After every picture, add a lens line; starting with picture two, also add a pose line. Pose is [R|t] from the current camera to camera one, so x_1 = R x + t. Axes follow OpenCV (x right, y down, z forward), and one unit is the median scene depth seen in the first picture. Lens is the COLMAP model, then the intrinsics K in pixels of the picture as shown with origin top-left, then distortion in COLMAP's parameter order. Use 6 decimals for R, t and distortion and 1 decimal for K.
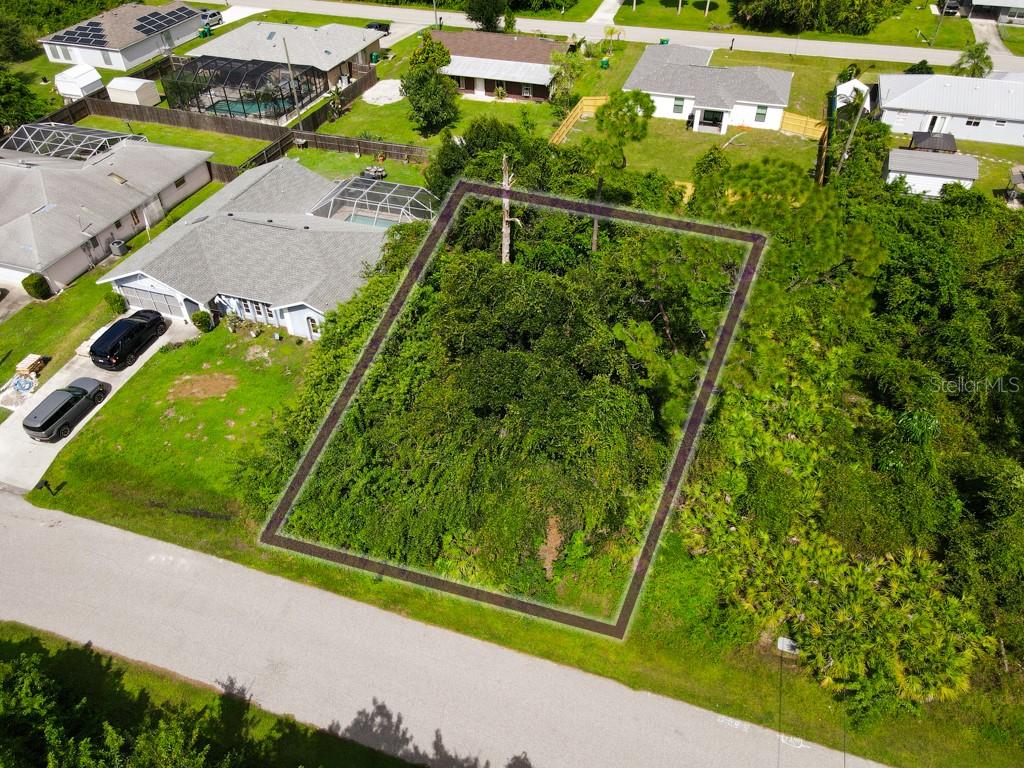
lens RADIAL K [[742.5, 0, 505.9], [0, 742.5, 381.1], [0, 0, 1]] dist [0.024708, -0.002892]
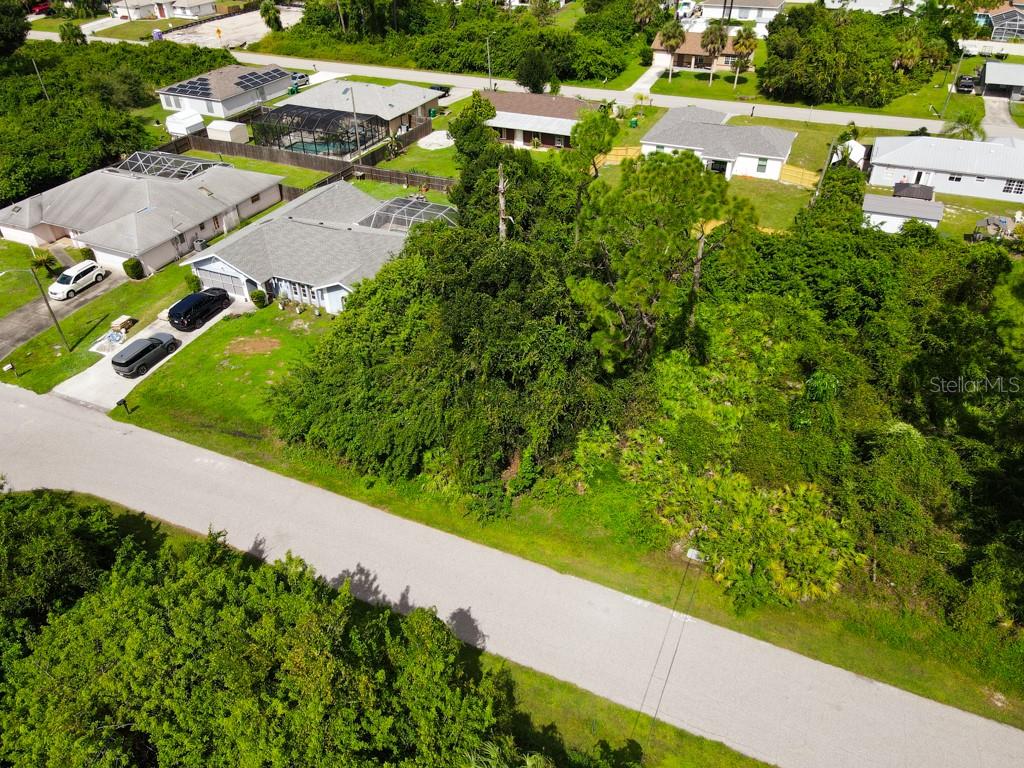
lens RADIAL K [[742.5, 0, 505.9], [0, 742.5, 381.1], [0, 0, 1]] dist [0.024708, -0.002892]
pose [[0.994603, 0.059701, -0.084852, 0.100554], [-0.067570, 0.993360, -0.093109, 0.132007], [0.078730, 0.098340, 0.992034, -0.155260]]
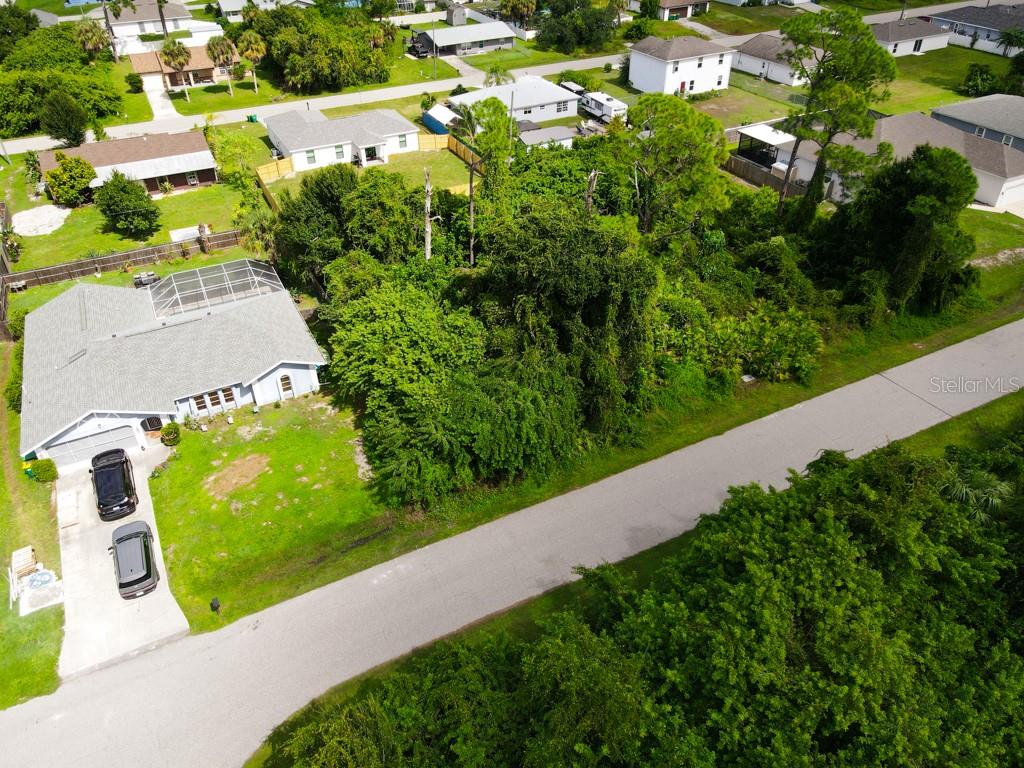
lens RADIAL K [[742.5, 0, 505.9], [0, 742.5, 381.1], [0, 0, 1]] dist [0.024708, -0.002892]
pose [[0.699286, -0.417955, 0.579925, -0.595737], [0.475577, 0.877687, 0.059092, 0.007627], [-0.533691, 0.234477, 0.812524, -0.023529]]
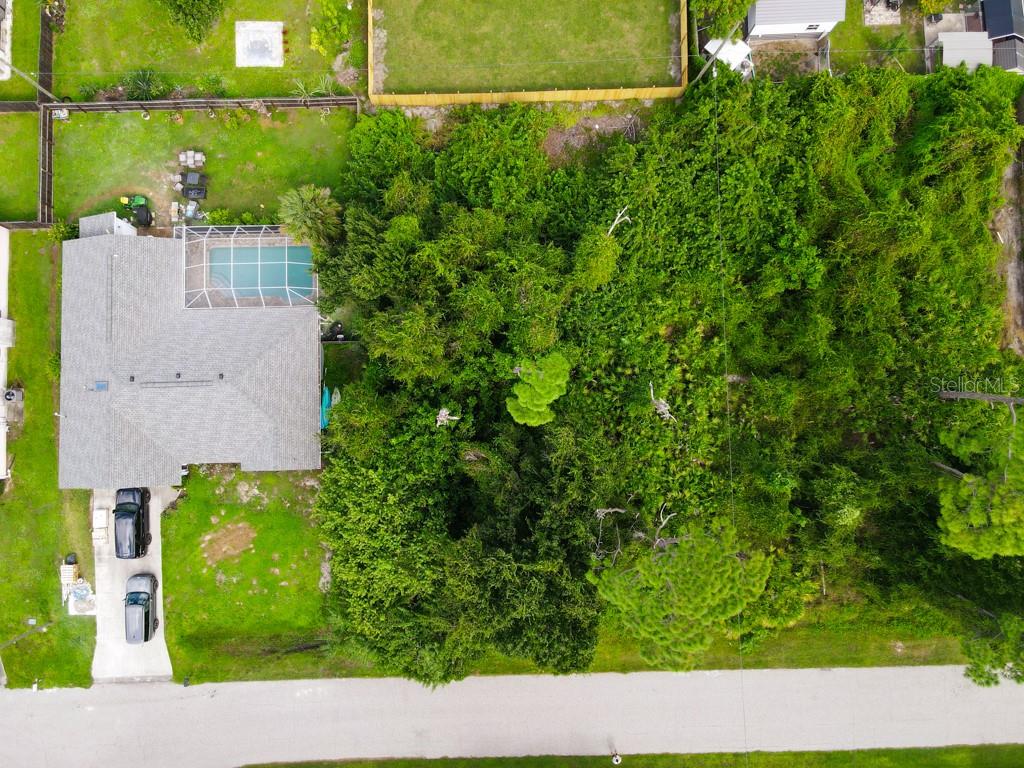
lens RADIAL K [[742.1, 0, 504.3], [0, 742.1, 379.1], [0, 0, 1]] dist [0.022636, 0.005268]
pose [[0.937474, -0.346529, 0.032555, 0.054386], [0.224371, 0.673190, 0.704609, -0.801012], [-0.266083, -0.653248, 0.708849, 0.178855]]
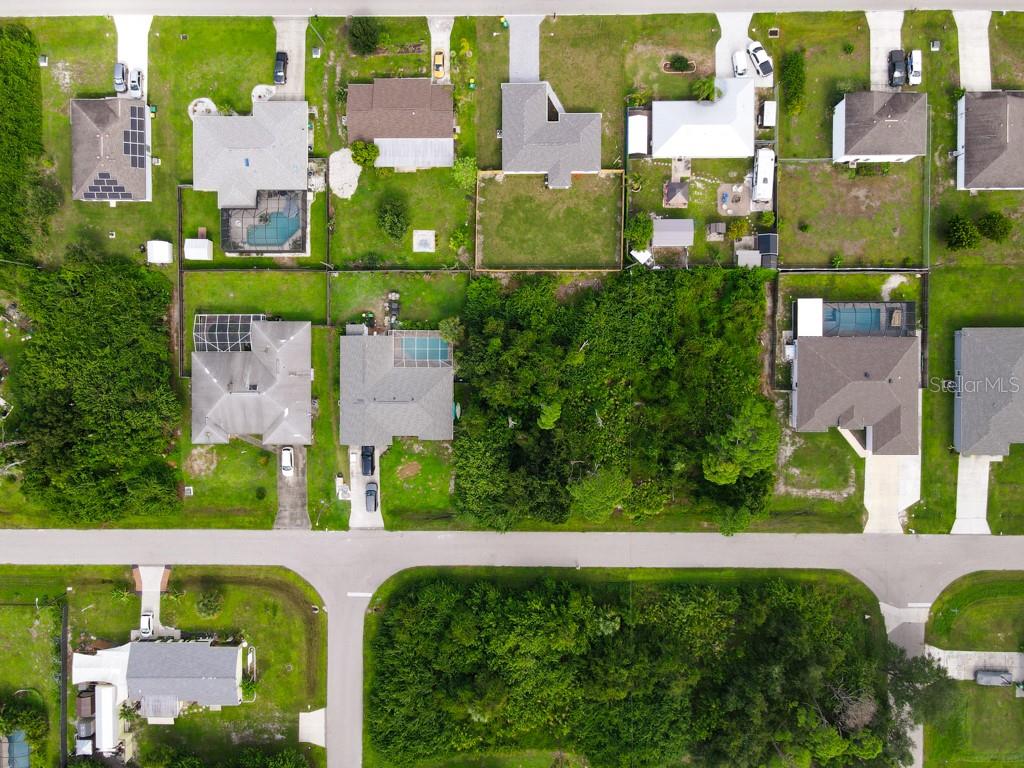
lens RADIAL K [[742.1, 0, 504.3], [0, 742.1, 379.1], [0, 0, 1]] dist [0.022636, 0.005268]
pose [[0.946807, -0.321775, -0.004163, 0.032162], [0.214968, 0.622798, 0.752271, -1.876401], [-0.239469, -0.713150, 0.658841, -0.538480]]
